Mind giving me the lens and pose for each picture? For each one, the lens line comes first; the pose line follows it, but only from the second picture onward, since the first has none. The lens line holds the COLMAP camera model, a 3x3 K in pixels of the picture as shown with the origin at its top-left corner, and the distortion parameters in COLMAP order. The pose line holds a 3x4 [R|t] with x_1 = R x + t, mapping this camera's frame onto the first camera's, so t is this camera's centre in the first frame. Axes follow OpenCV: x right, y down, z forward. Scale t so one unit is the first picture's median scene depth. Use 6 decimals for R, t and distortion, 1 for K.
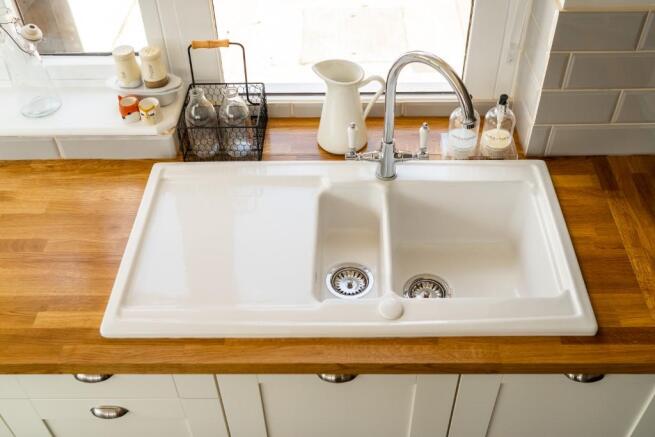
lens RADIAL K [[653.7, 0, 327.2], [0, 653.7, 217.4], [0, 0, 1]] dist [-0.001586, 0.000000]
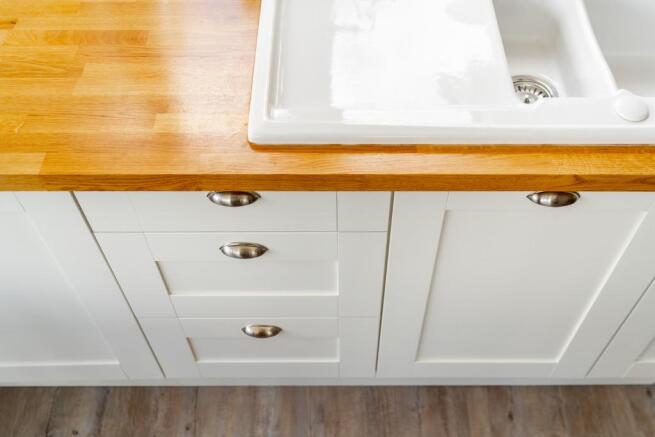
lens RADIAL K [[653.7, 0, 329.5], [0, 653.7, 219.2], [0, 0, 1]] dist [-0.001586, 0.000000]
pose [[0.999771, 0.001197, 0.021380, -0.271701], [-0.004318, 0.989194, 0.146547, 0.160098], [-0.020974, -0.146606, 0.988973, 0.250864]]
